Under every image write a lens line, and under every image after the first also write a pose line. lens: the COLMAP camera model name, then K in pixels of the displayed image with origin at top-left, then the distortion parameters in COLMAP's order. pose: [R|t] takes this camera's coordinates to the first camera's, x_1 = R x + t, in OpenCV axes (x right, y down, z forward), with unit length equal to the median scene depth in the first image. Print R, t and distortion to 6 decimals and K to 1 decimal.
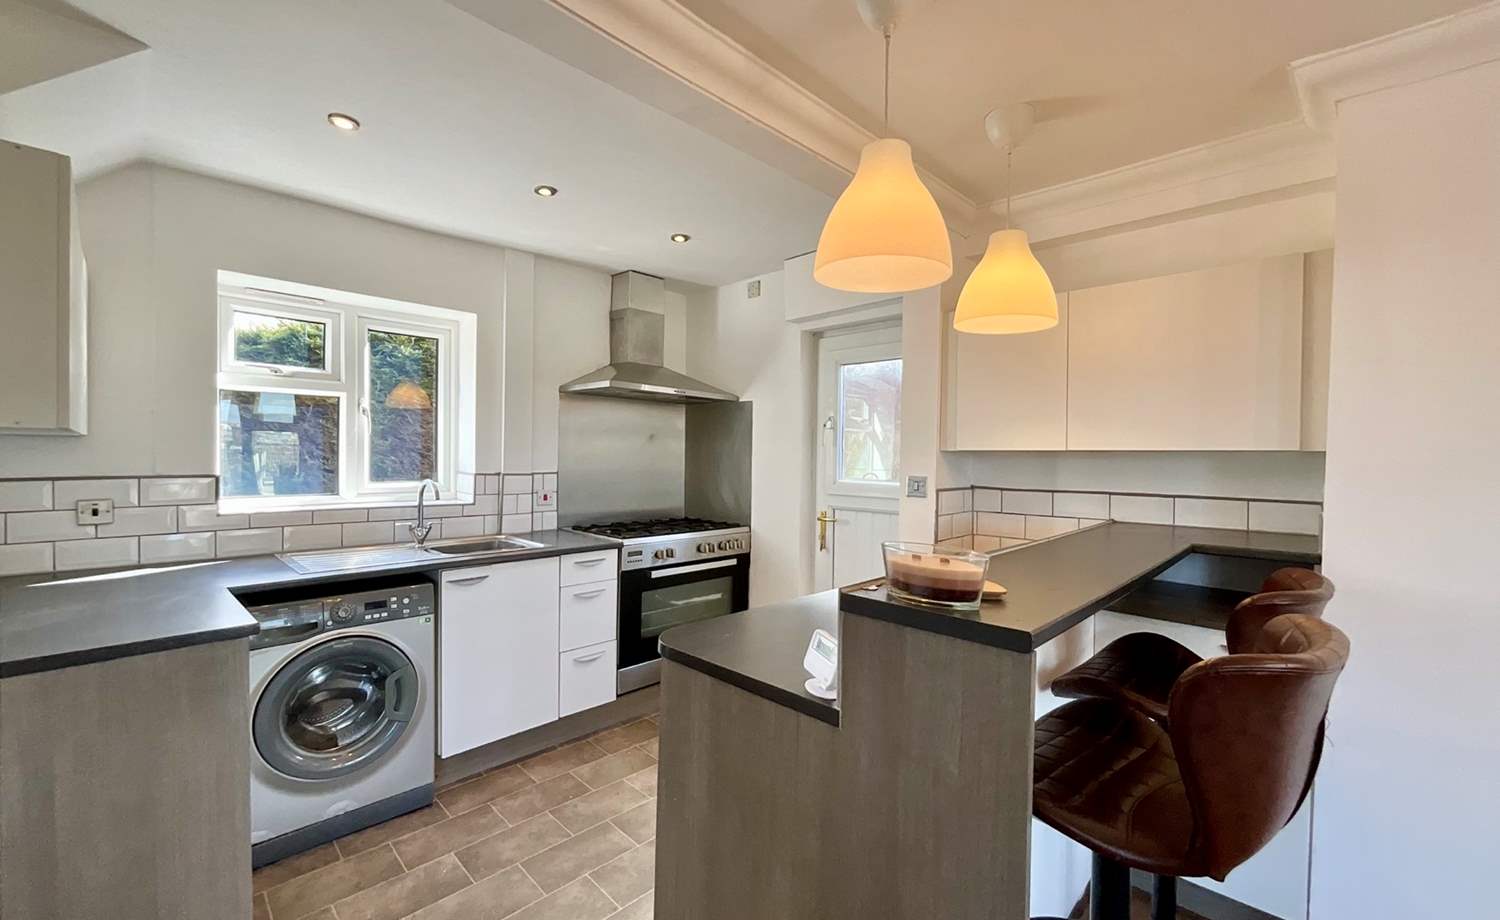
lens RADIAL K [[607.3, 0, 760.9], [0, 607.3, 458.1], [0, 0, 1]] dist [-0.001246, 0.000074]
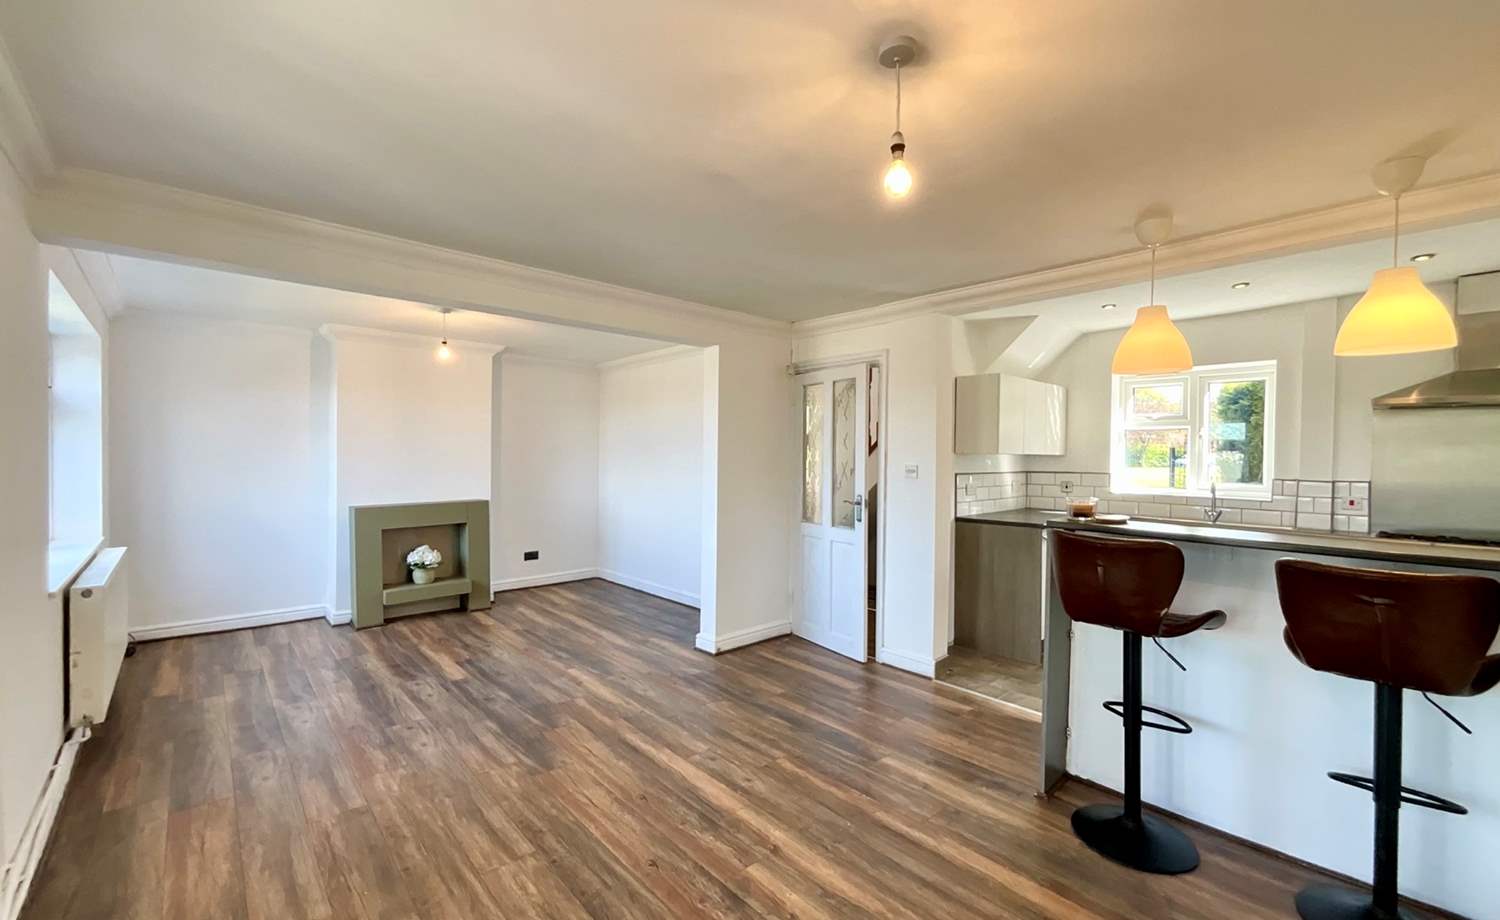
lens RADIAL K [[607.3, 0, 760.9], [0, 607.3, 458.1], [0, 0, 1]] dist [-0.001246, 0.000074]
pose [[-0.050026, 0.000651, -0.998748, 0.924378], [-0.008671, 0.999962, 0.001086, -0.012461], [0.998710, 0.008714, -0.050018, -0.068856]]
